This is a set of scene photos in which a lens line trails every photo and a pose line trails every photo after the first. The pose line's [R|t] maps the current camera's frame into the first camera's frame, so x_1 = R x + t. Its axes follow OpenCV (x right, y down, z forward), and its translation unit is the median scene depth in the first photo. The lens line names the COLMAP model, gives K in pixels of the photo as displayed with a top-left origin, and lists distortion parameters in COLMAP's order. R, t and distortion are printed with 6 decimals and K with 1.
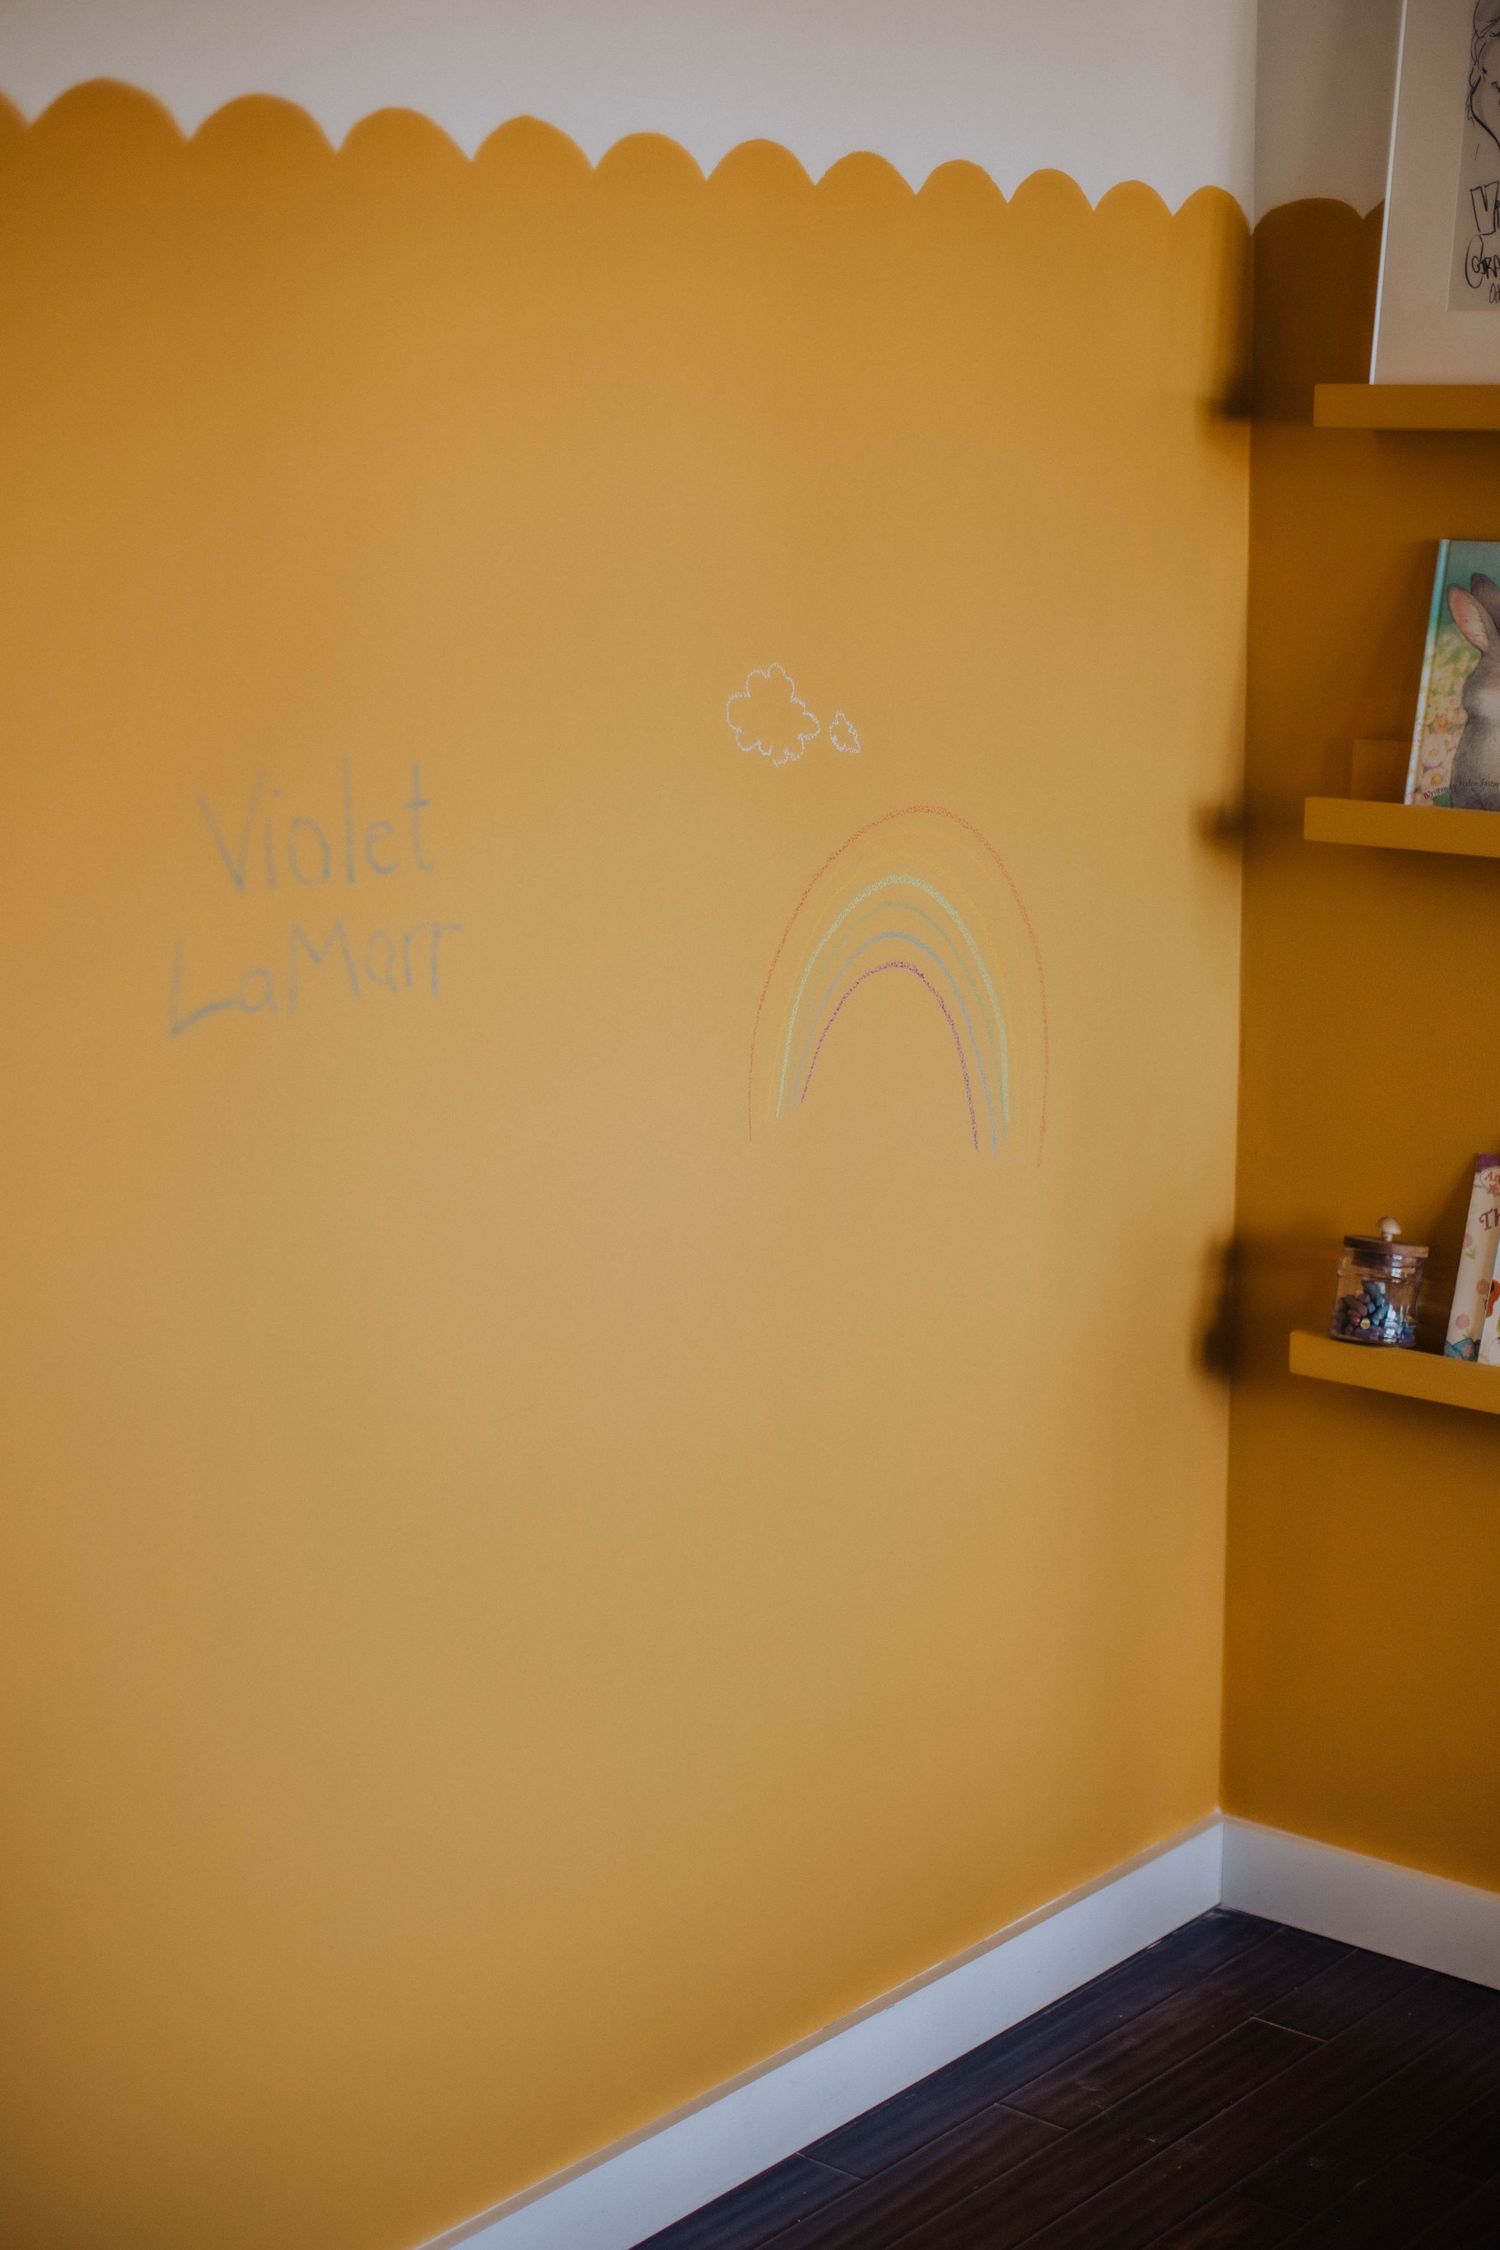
lens RADIAL K [[3537.8, 0, 800.6], [0, 3537.8, 1133.4], [0, 0, 1]] dist [-0.177006, 0.317976]
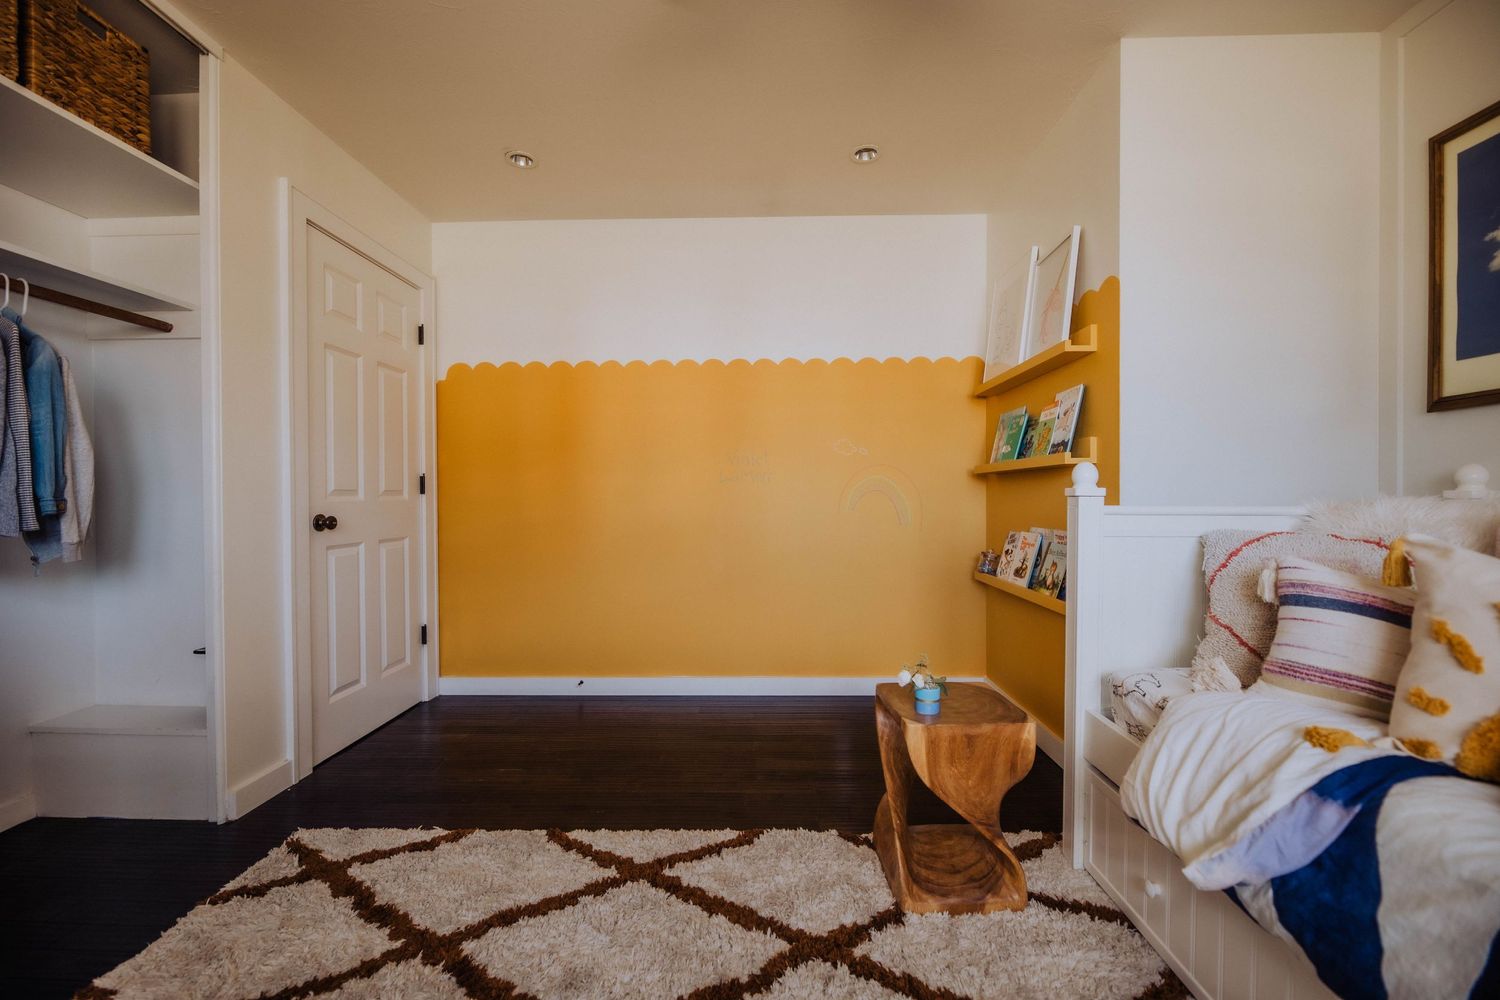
lens RADIAL K [[601.9, 0, 747.4], [0, 601.9, 502.6], [0, 0, 1]] dist [-0.001286, -0.003793]
pose [[0.616704, 0.004003, -0.787185, 0.646889], [-0.148990, 0.982506, -0.111727, 0.110153], [0.772967, 0.186186, 0.606512, 0.206349]]
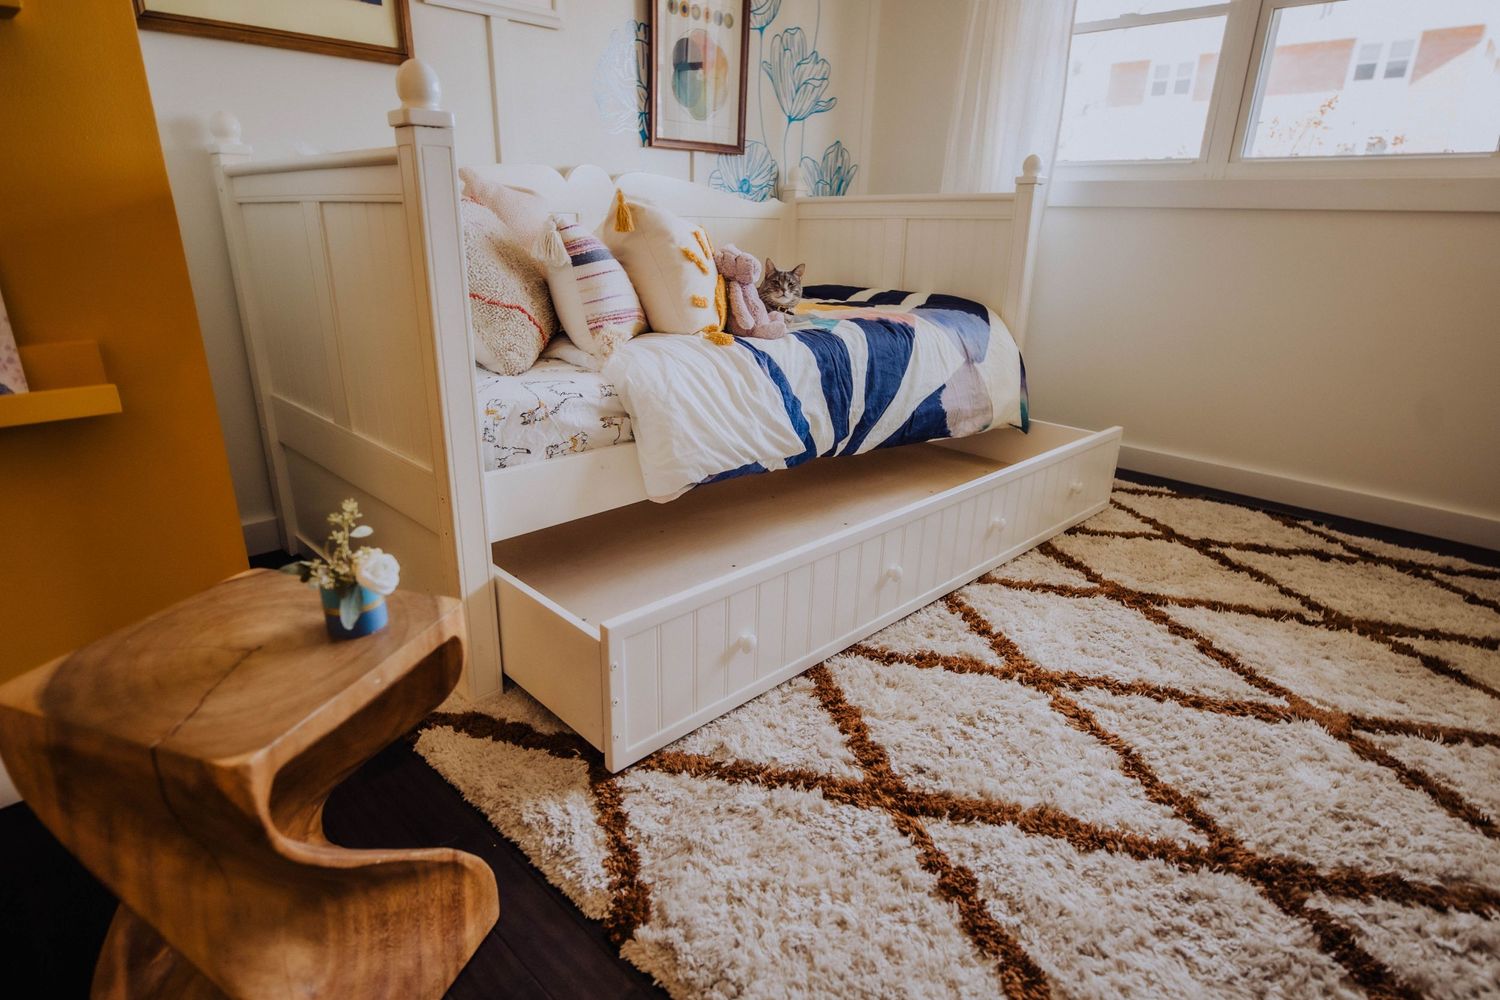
lens RADIAL K [[800.9, 0, 743.8], [0, 800.9, 497.6], [0, 0, 1]] dist [0.003161, -0.000533]
pose [[0.078229, -0.334563, 0.939121, 0.027655], [0.174365, 0.932079, 0.317530, 0.076045], [-0.981569, 0.138910, 0.131251, 0.550463]]
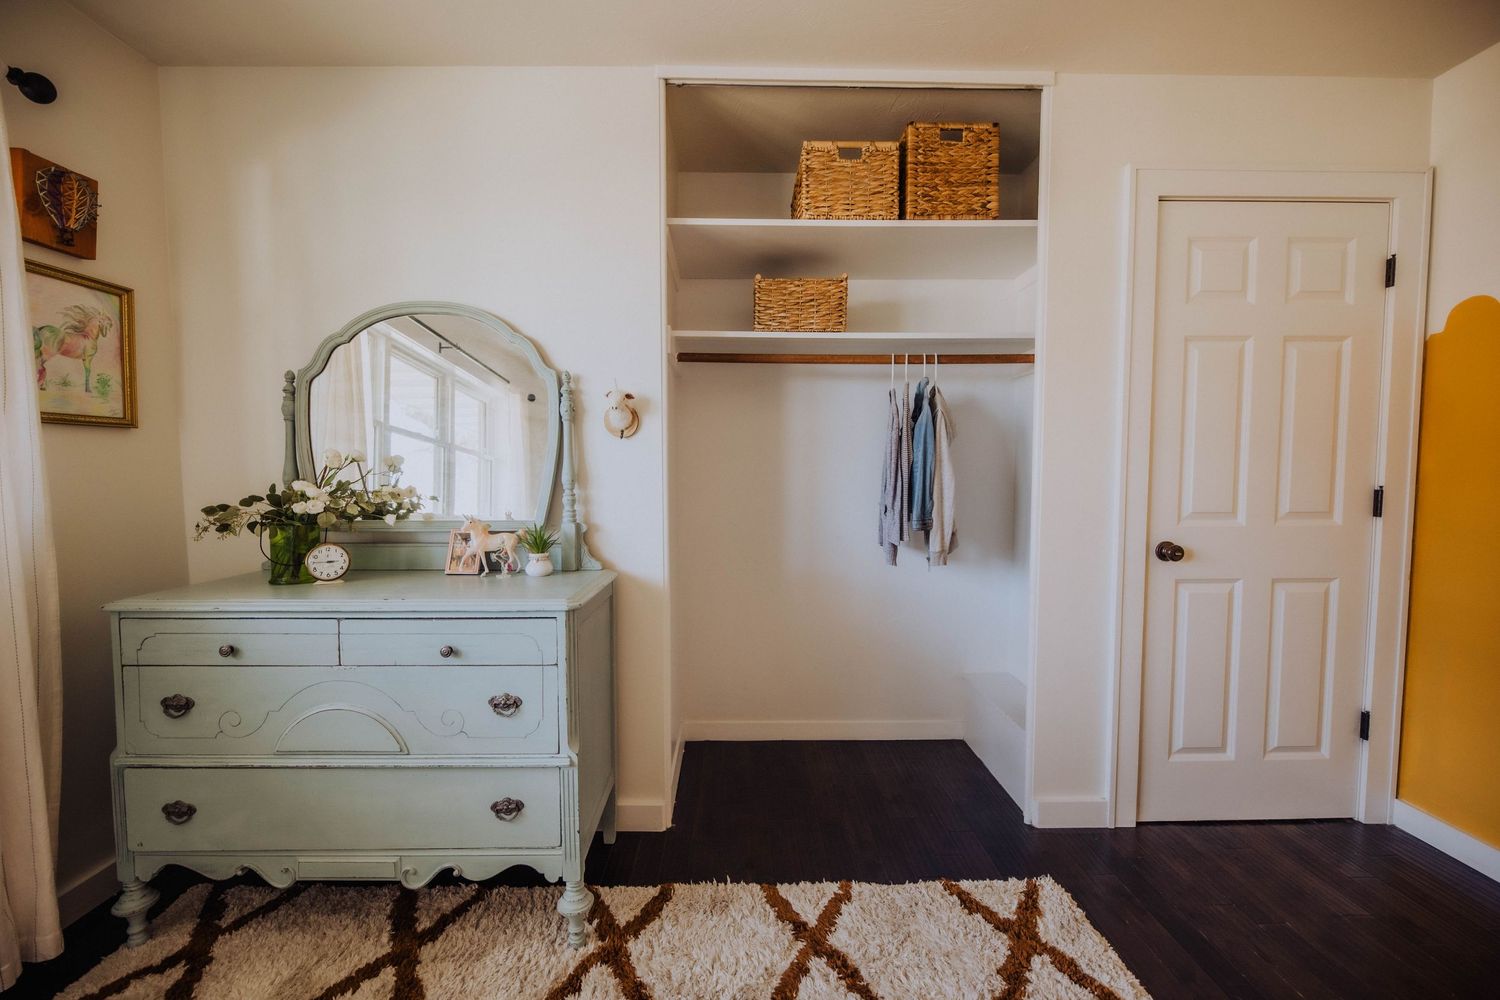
lens RADIAL K [[617.1, 0, 745.2], [0, 617.1, 500.1], [0, 0, 1]] dist [-0.000717, -0.003358]
pose [[-0.764062, 0.035751, -0.644151, 0.500716], [-0.126851, 0.970647, 0.204336, 0.004871], [0.632549, 0.237837, -0.737100, 0.431822]]
